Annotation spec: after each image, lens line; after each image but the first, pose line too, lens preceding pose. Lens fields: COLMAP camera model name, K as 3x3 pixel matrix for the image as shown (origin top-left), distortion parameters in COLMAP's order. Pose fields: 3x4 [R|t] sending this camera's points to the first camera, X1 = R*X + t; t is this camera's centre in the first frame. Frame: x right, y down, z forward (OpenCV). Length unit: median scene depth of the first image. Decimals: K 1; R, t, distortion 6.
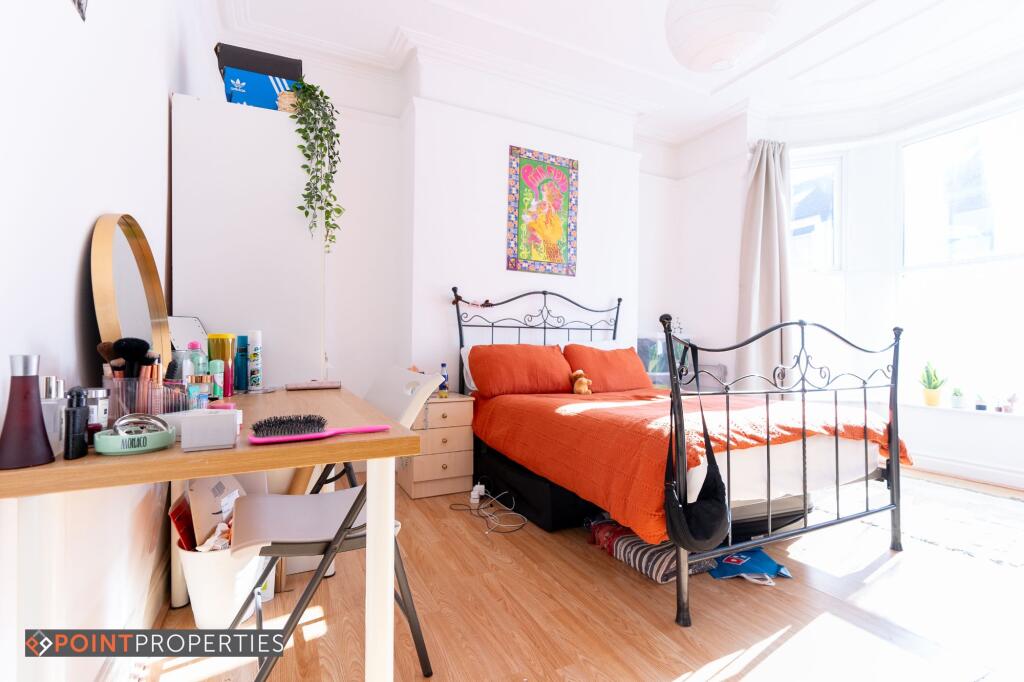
lens RADIAL K [[491.5, 0, 502.0], [0, 491.5, 342.8], [0, 0, 1]] dist [-0.001106, -0.000210]
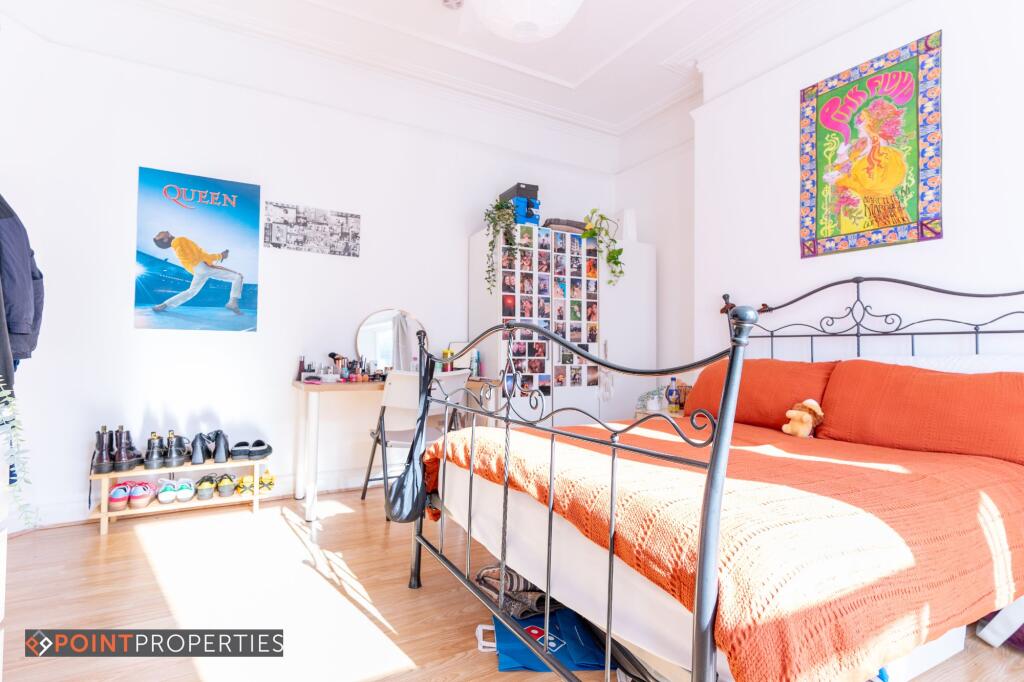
lens RADIAL K [[491.5, 0, 503.0], [0, 491.5, 344.6], [0, 0, 1]] dist [-0.001106, -0.000210]
pose [[0.051161, -0.022500, -0.998437, 0.708585], [-0.009768, 0.999687, -0.023029, 0.001904], [0.998643, 0.010931, 0.050926, 0.508693]]
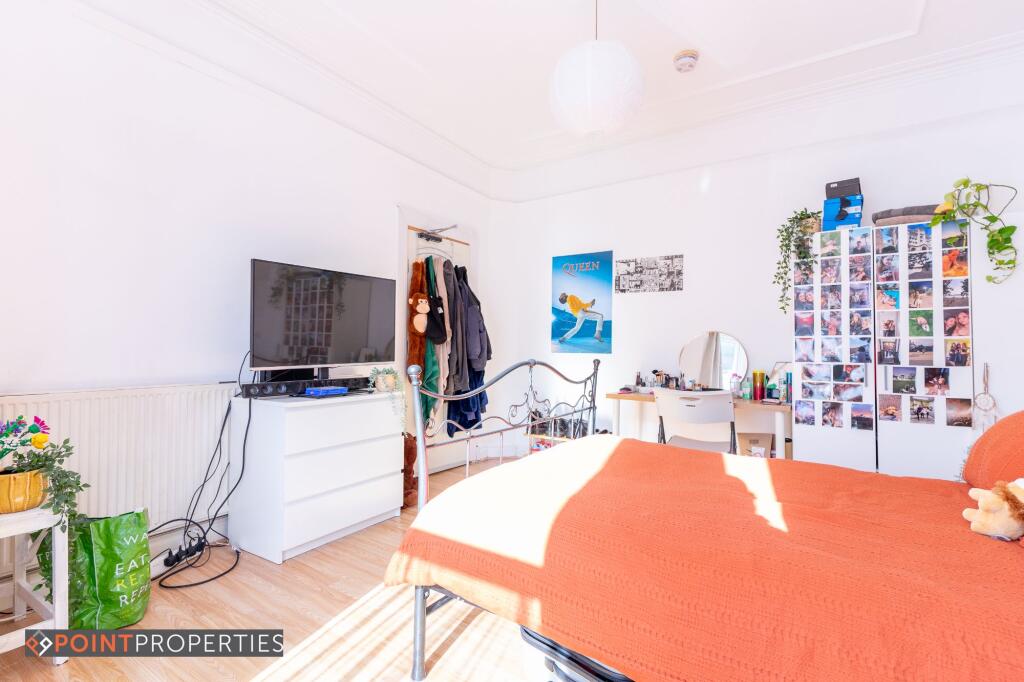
lens RADIAL K [[491.5, 0, 515.4], [0, 491.5, 338.7], [0, 0, 1]] dist [-0.001106, -0.000210]
pose [[-0.873724, -0.027964, -0.485617, 0.635306], [-0.018435, 0.999533, -0.024389, -0.038041], [0.486072, -0.012357, -0.873831, 1.063698]]
